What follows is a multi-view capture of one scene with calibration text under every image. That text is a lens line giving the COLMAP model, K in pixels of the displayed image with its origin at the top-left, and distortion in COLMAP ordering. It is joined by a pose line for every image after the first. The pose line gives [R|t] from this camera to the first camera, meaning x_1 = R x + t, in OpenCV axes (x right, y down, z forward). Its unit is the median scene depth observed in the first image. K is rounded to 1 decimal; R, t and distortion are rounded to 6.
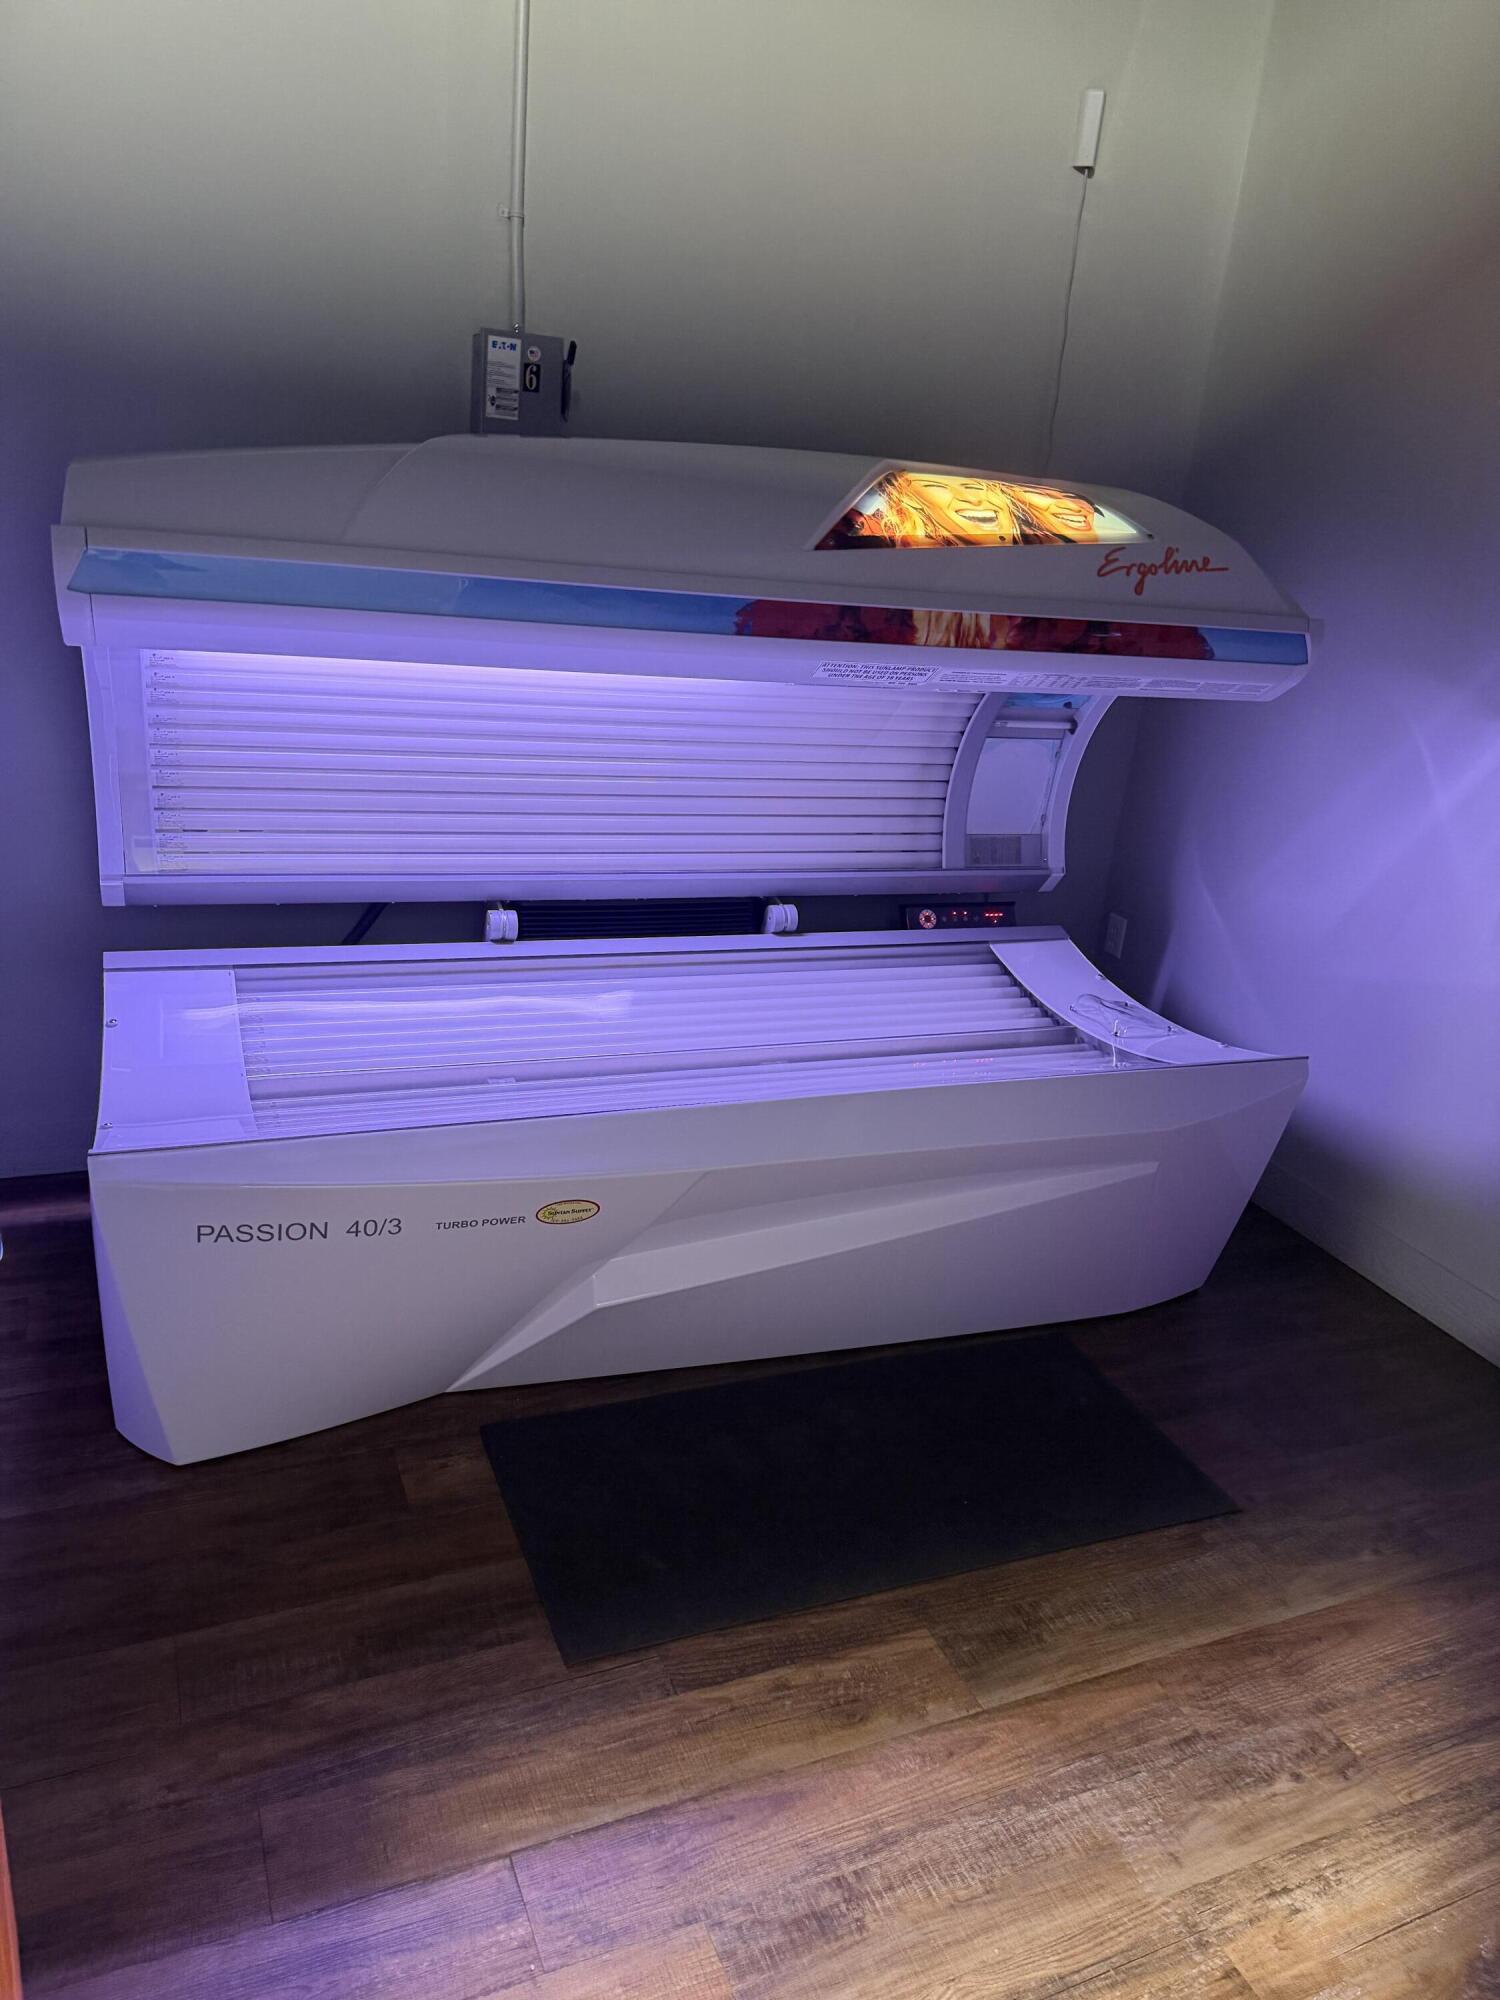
lens RADIAL K [[1370.7, 0, 750.0], [0, 1370.7, 1000.0], [0, 0, 1]] dist [0.010153, -0.001427]
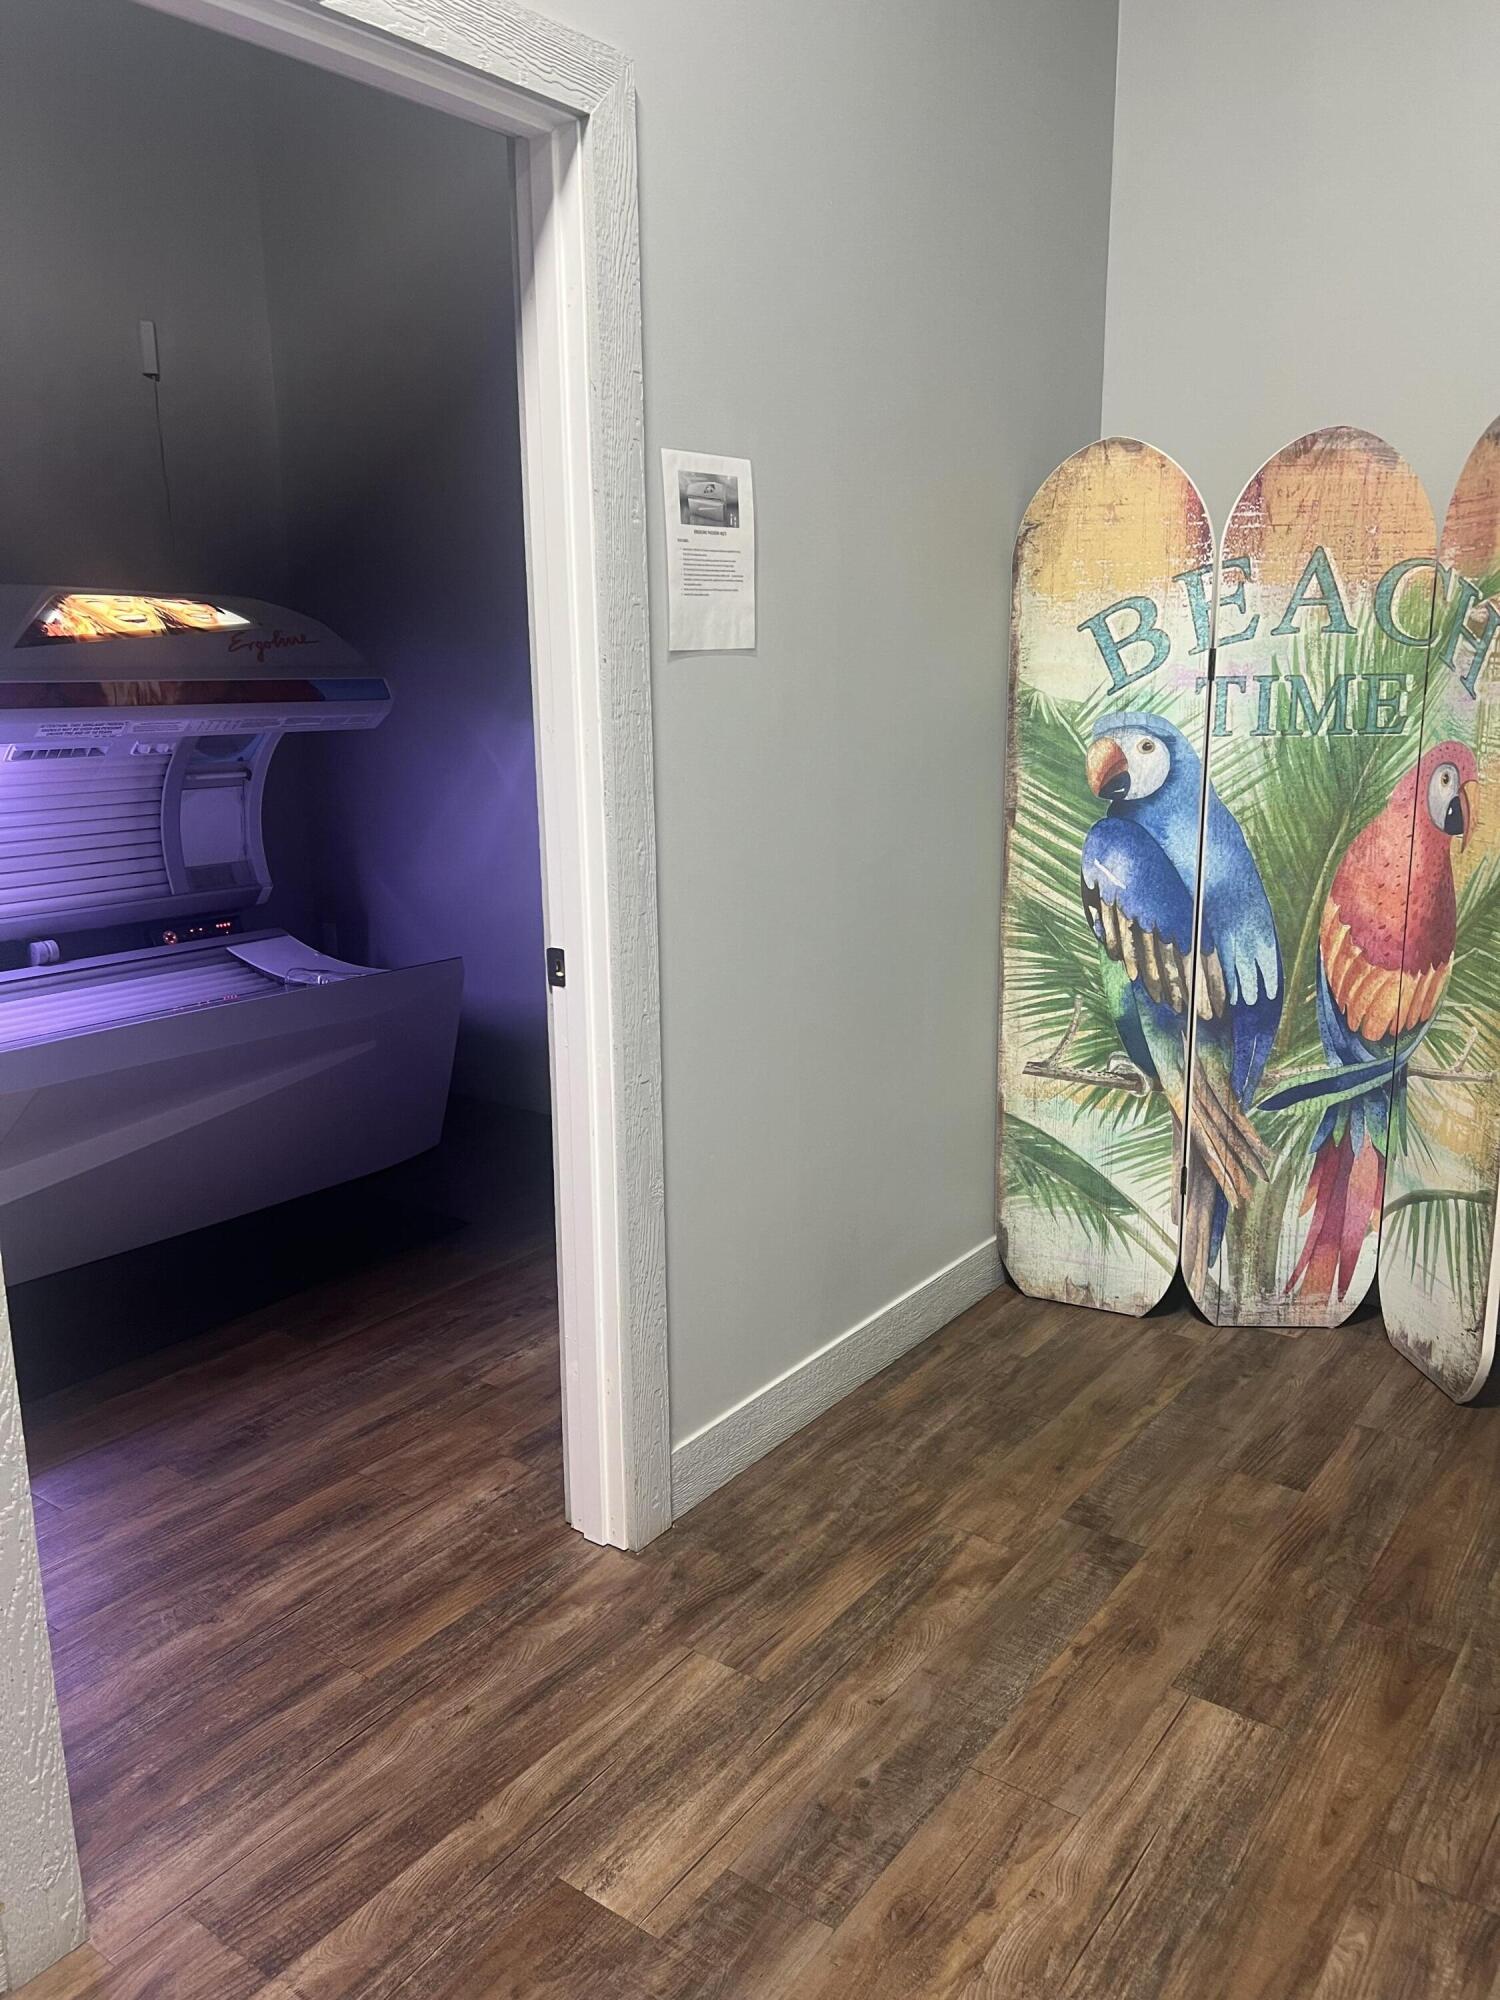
lens RADIAL K [[1480.8, 0, 750.0], [0, 1480.8, 1000.0], [0, 0, 1]] dist [0.038916, -0.002007]
pose [[0.854186, -0.207275, 0.476869, -0.105698], [0.257640, 0.965332, -0.041905, 0.254404], [-0.451651, 0.158655, 0.877975, -0.576812]]
